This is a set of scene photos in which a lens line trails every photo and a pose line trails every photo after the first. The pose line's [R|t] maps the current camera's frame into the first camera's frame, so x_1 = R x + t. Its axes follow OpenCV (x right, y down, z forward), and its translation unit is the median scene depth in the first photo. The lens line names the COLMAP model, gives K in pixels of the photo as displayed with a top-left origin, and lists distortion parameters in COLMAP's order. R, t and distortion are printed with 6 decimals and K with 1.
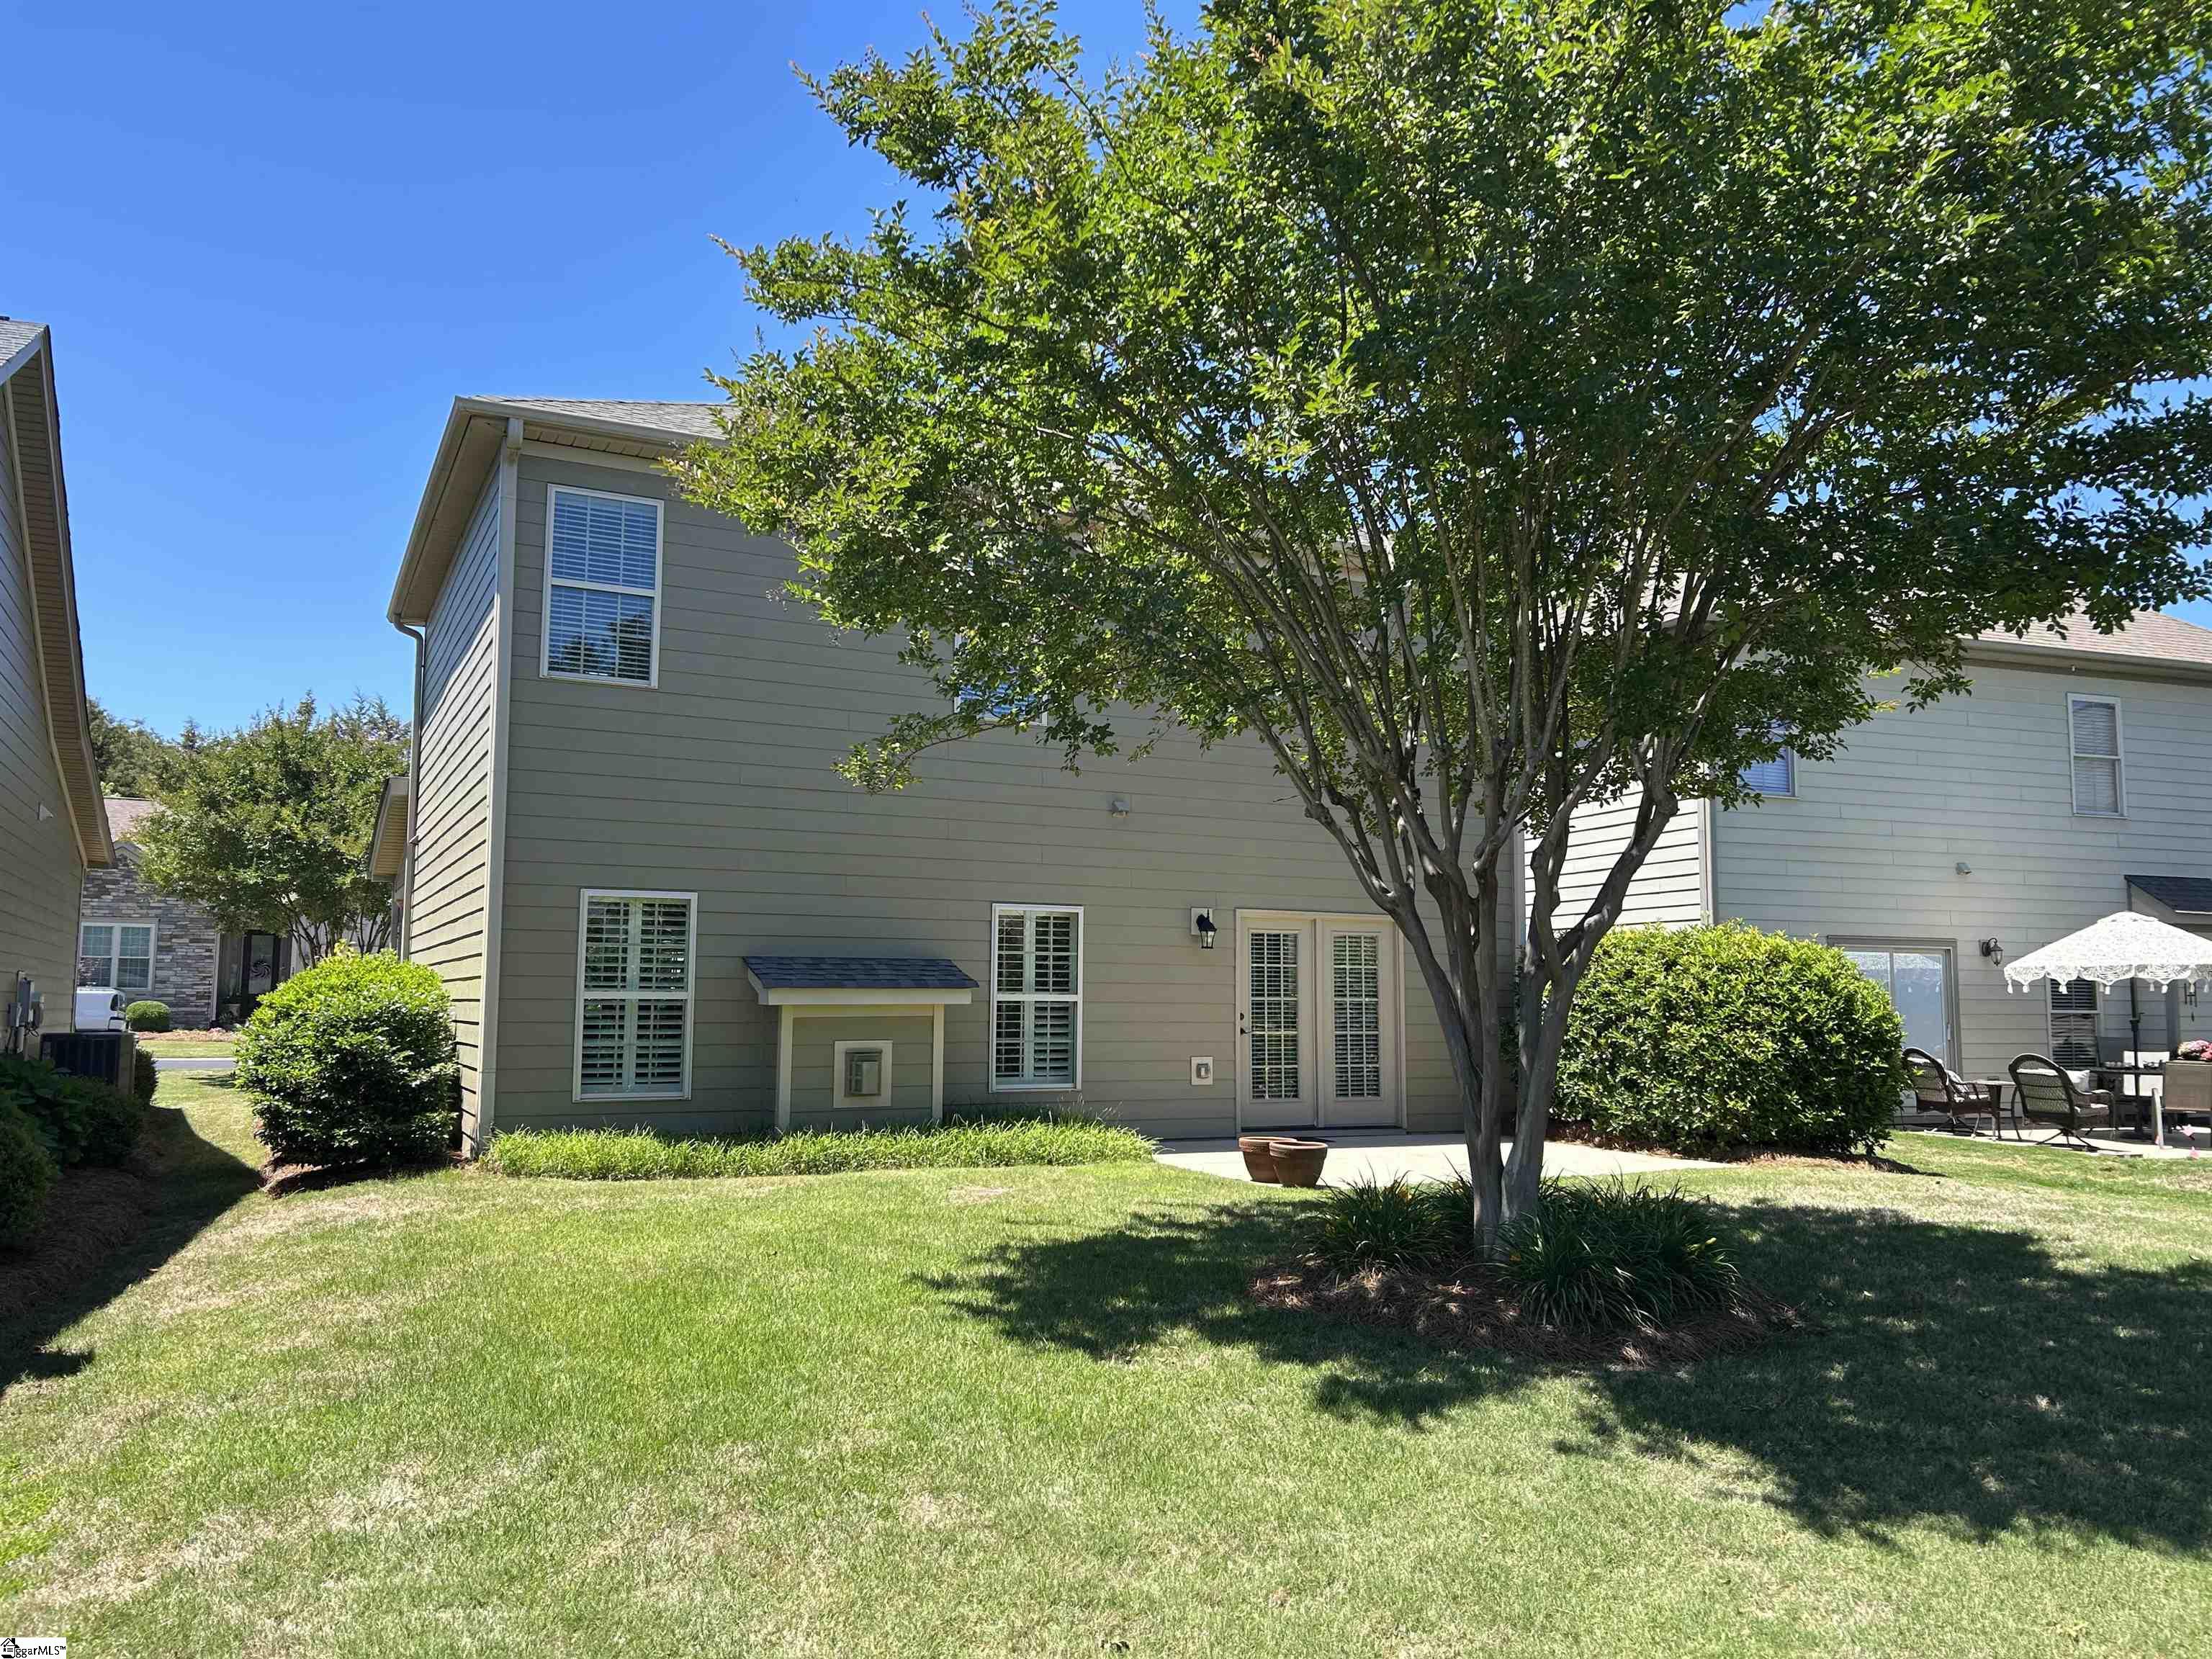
lens RADIAL K [[1666.1, 0, 1101.9], [0, 1666.1, 827.8], [0, 0, 1]] dist [0.052302, -0.040509]
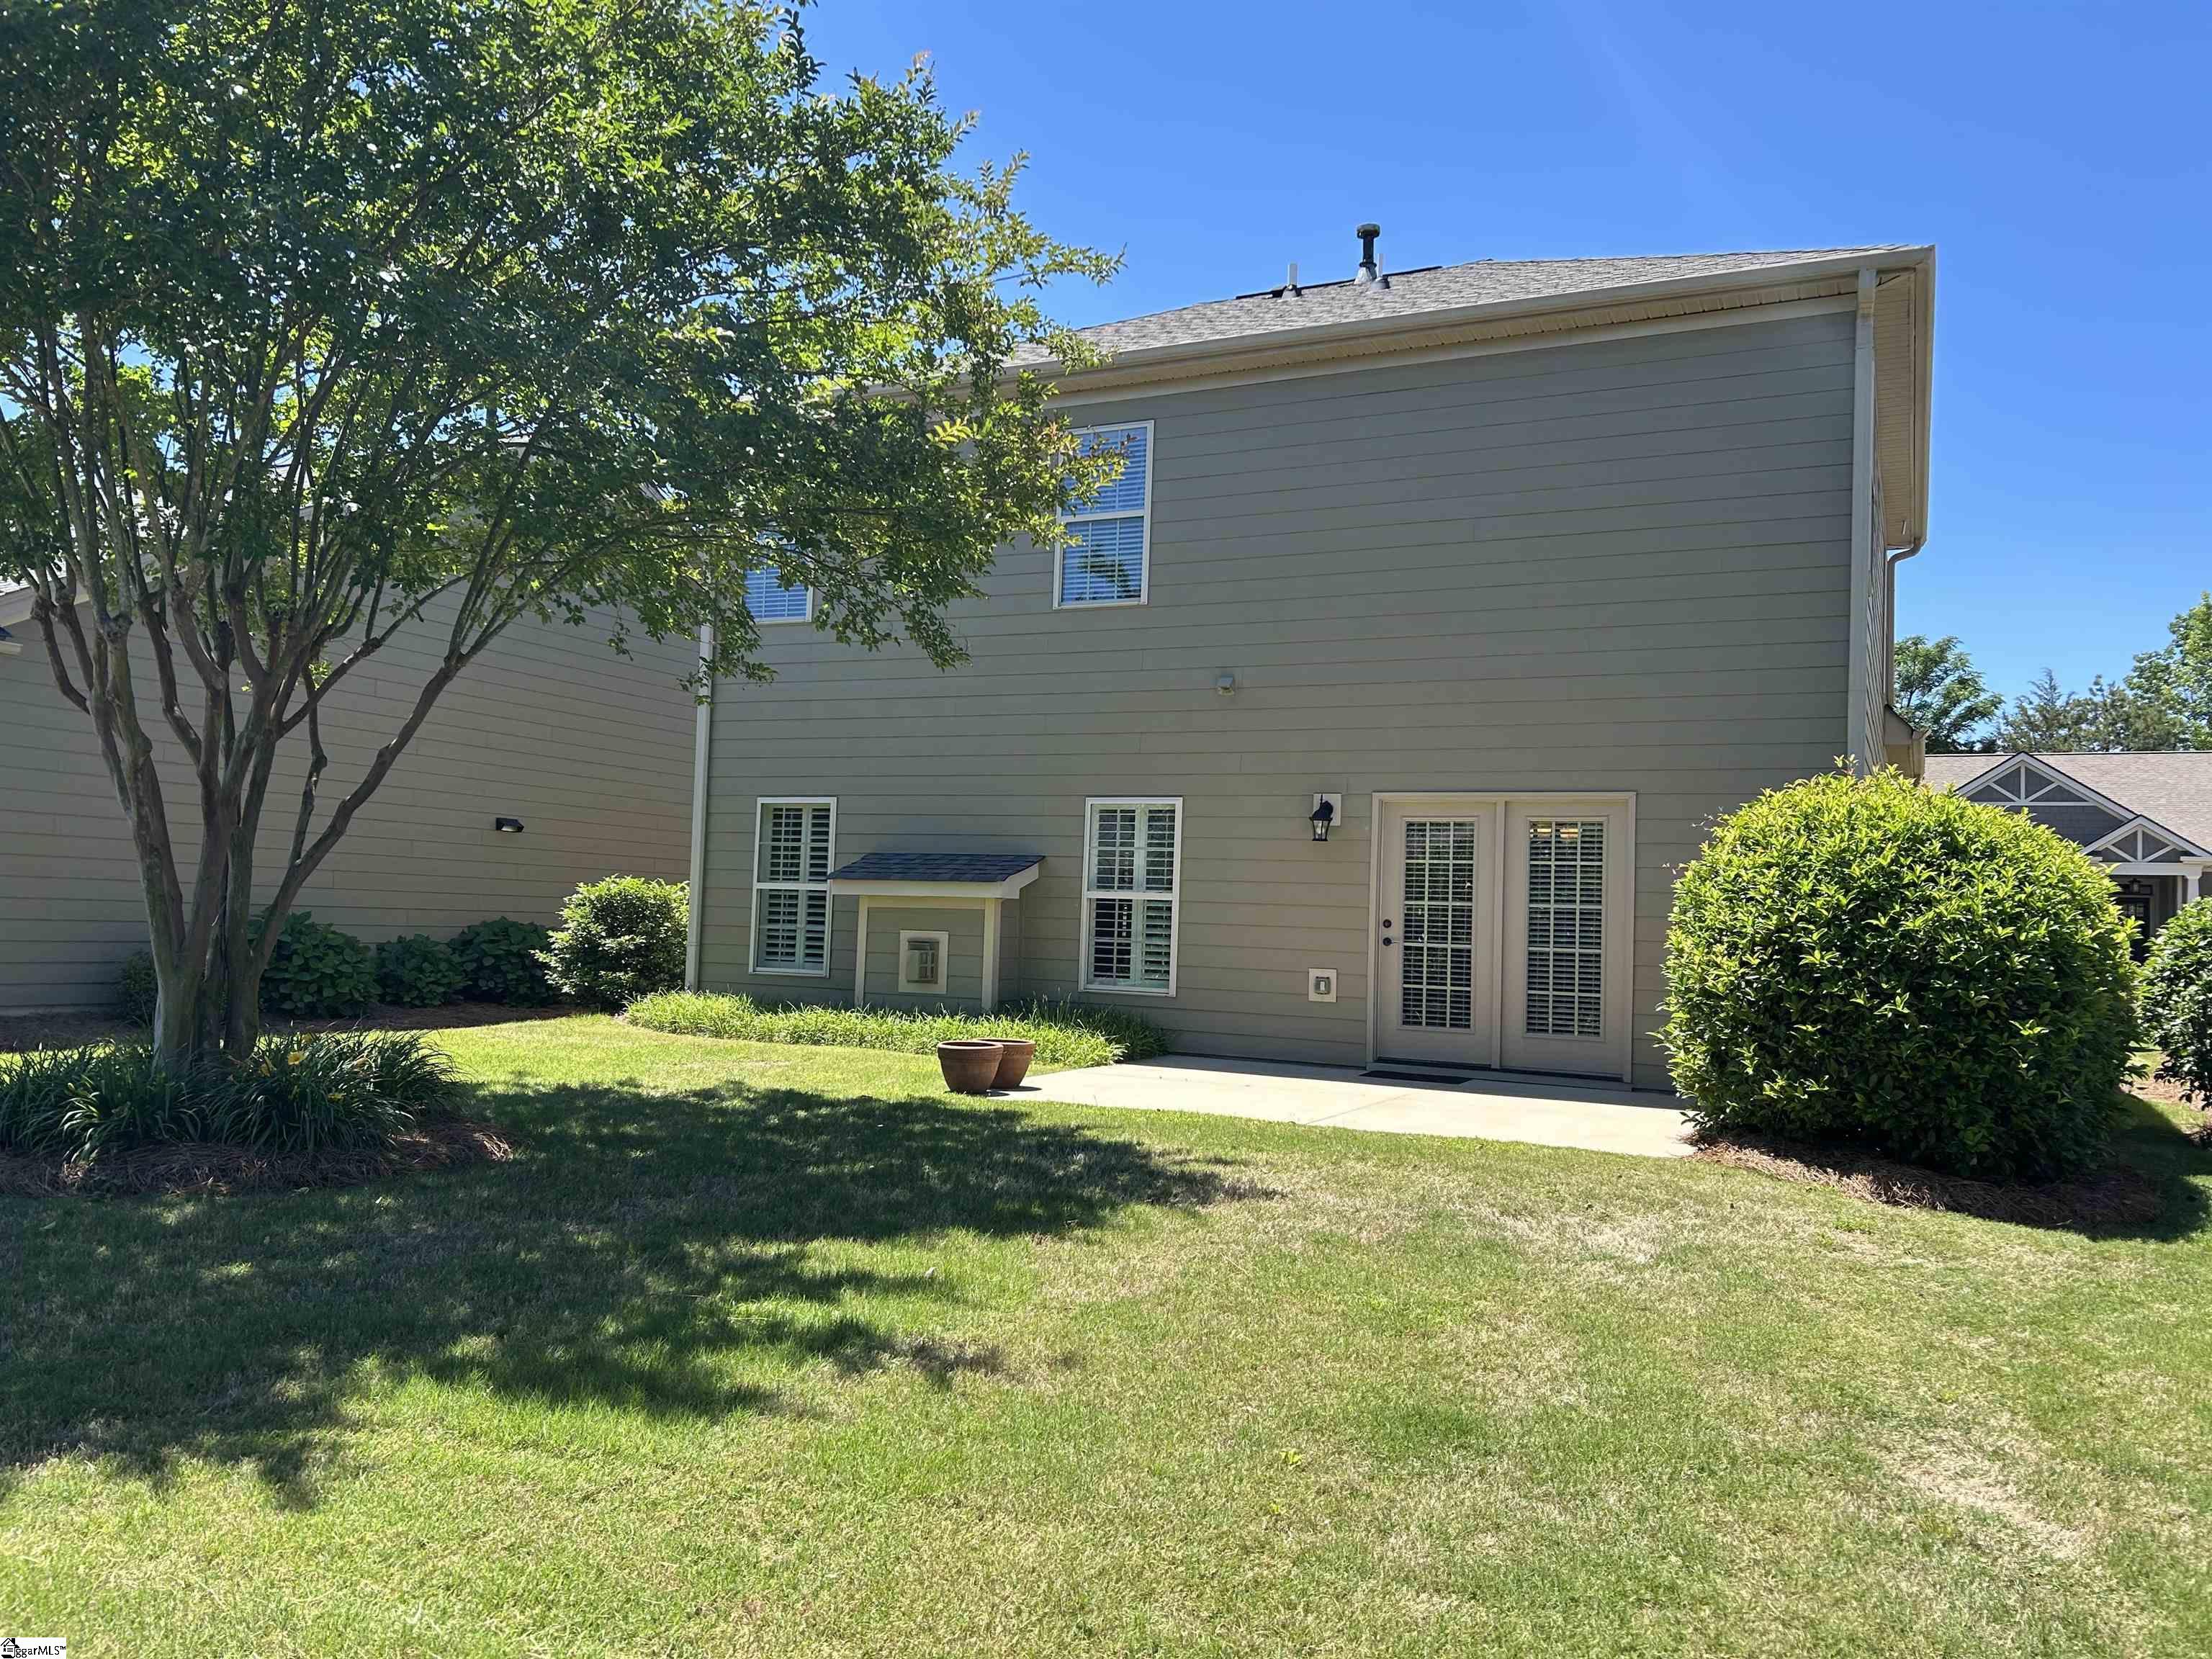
lens RADIAL K [[1666.1, 0, 1102.4], [0, 1666.1, 832.4], [0, 0, 1]] dist [0.052302, -0.040509]
pose [[0.585163, -0.021716, -0.810625, 0.707940], [0.059467, 0.998099, 0.016188, 0.049459], [0.808733, -0.057678, 0.585342, 0.431879]]
